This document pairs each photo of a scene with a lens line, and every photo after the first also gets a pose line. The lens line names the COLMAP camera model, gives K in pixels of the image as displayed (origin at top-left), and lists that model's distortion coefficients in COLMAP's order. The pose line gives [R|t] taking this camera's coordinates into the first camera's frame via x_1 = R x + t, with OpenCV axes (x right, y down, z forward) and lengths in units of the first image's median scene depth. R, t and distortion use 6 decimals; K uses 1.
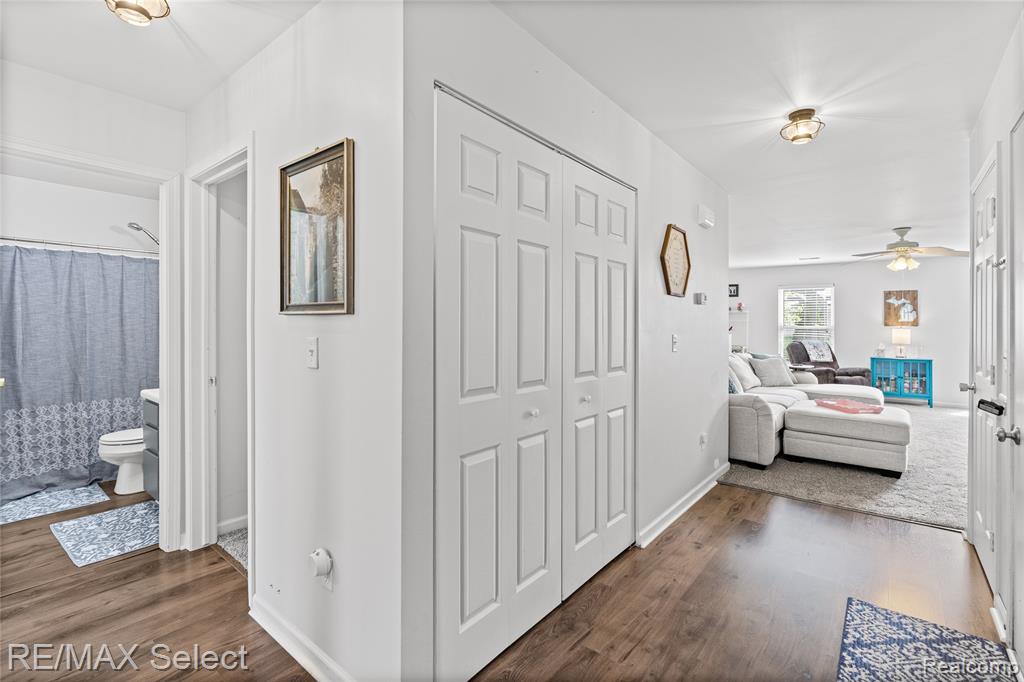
lens RADIAL K [[467.6, 0, 521.2], [0, 467.6, 313.5], [0, 0, 1]] dist [-0.000386, -0.000105]
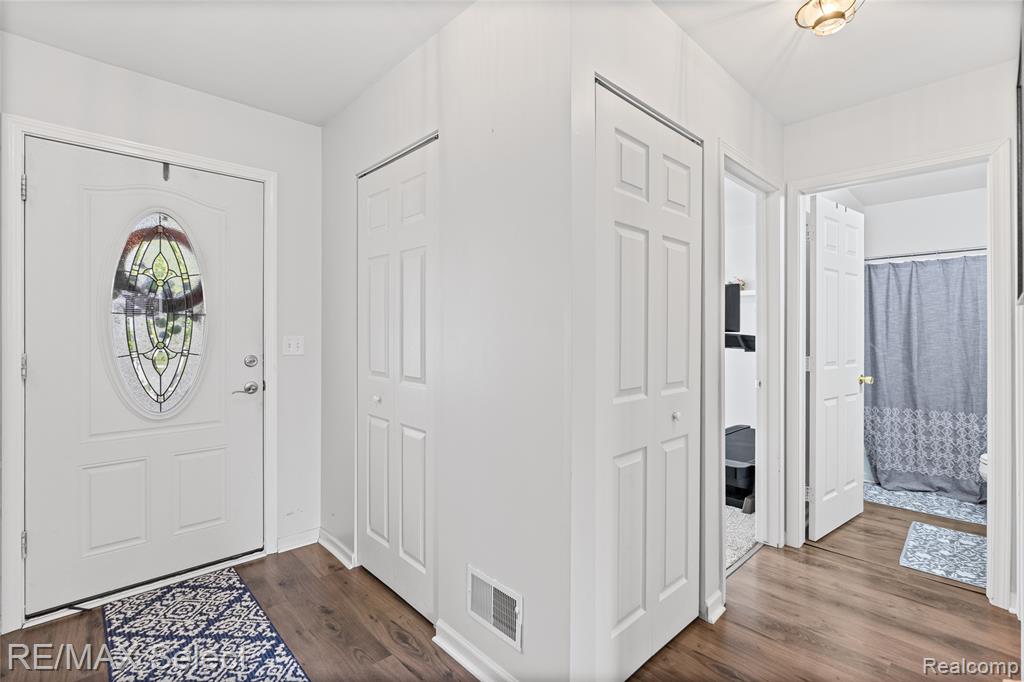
lens RADIAL K [[467.6, 0, 510.9], [0, 467.6, 332.7], [0, 0, 1]] dist [-0.000386, -0.000105]
pose [[-0.146253, -0.009262, -0.989204, 0.153397], [0.019321, 0.999739, -0.012217, 0.020608], [0.989059, -0.020899, -0.146035, 0.238039]]
